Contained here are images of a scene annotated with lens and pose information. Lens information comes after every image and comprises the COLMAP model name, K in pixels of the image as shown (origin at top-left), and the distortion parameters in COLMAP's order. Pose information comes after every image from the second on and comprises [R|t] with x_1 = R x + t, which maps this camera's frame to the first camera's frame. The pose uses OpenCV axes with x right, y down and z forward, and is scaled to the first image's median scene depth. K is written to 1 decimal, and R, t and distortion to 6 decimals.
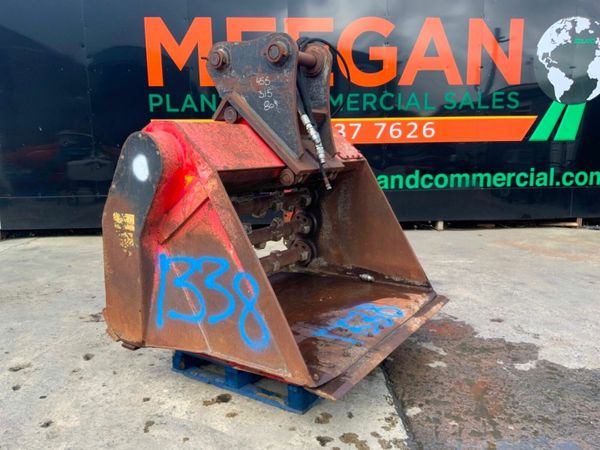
lens RADIAL K [[515.9, 0, 303.6], [0, 515.9, 228.3], [0, 0, 1]] dist [0.014417, -0.043327]
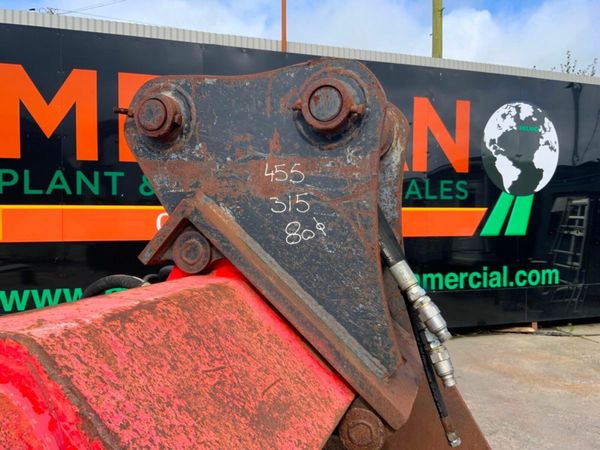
lens RADIAL K [[500.2, 0, 300.0], [0, 500.2, 220.1], [0, 0, 1]] dist [0.064971, -0.110427]
pose [[0.970547, 0.010079, 0.240702, -0.065075], [0.026820, 0.988394, -0.149528, -0.077487], [-0.239415, 0.151580, 0.959012, 0.256117]]
